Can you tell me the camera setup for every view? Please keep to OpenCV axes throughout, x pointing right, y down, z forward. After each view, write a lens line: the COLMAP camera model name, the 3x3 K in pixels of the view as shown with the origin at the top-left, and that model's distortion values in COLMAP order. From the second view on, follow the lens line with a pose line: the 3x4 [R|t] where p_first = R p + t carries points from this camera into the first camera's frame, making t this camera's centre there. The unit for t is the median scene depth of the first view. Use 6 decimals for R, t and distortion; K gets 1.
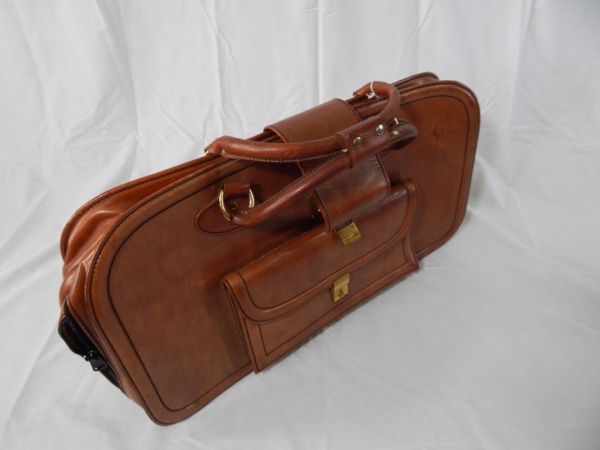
lens RADIAL K [[393.1, 0, 298.7], [0, 393.1, 224.8], [0, 0, 1]] dist [0.001563, -0.004937]
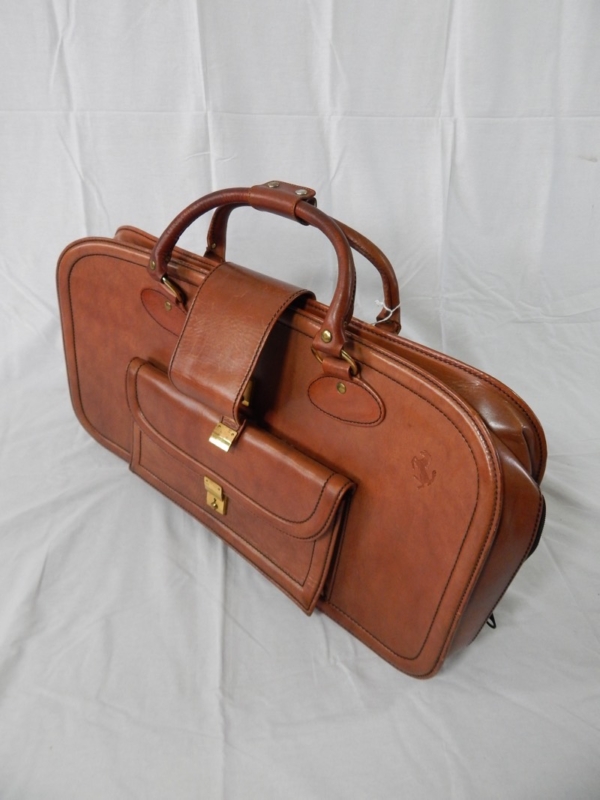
lens RADIAL K [[524.1, 0, 302.7], [0, 524.1, 399.1], [0, 0, 1]] dist [0.001563, -0.004937]
pose [[0.986926, -0.030177, 0.158325, 0.050176], [0.043717, 0.995611, -0.082745, 0.065238], [-0.155133, 0.088585, 0.983914, -0.070078]]
